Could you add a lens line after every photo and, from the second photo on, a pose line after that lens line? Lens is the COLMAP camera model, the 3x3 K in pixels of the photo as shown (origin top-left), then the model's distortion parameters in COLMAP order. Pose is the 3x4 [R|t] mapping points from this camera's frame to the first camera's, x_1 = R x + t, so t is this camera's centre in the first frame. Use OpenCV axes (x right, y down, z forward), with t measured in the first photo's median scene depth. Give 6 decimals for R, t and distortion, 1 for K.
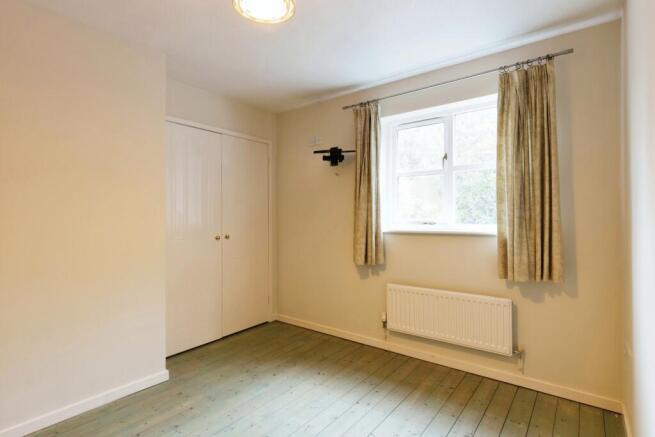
lens RADIAL K [[342.0, 0, 325.4], [0, 342.0, 213.4], [0, 0, 1]] dist [0.001460, -0.000049]
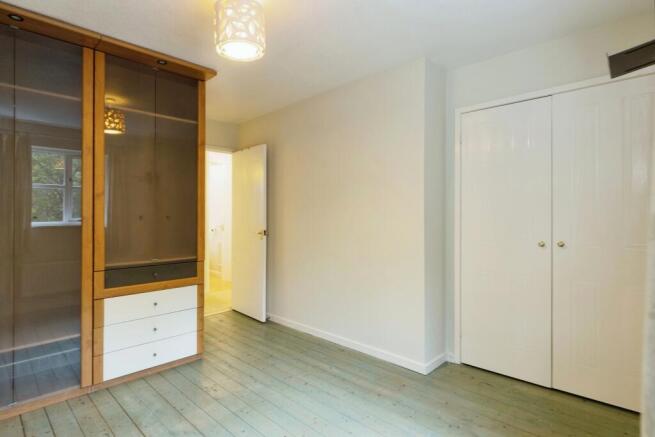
lens RADIAL K [[342.0, 0, 325.9], [0, 342.0, 218.3], [0, 0, 1]] dist [0.001460, -0.000049]
pose [[-0.130062, 0.007247, -0.991479, 0.459913], [0.015608, 0.999864, 0.005261, 0.006117], [0.991383, -0.014791, -0.130157, 0.658101]]
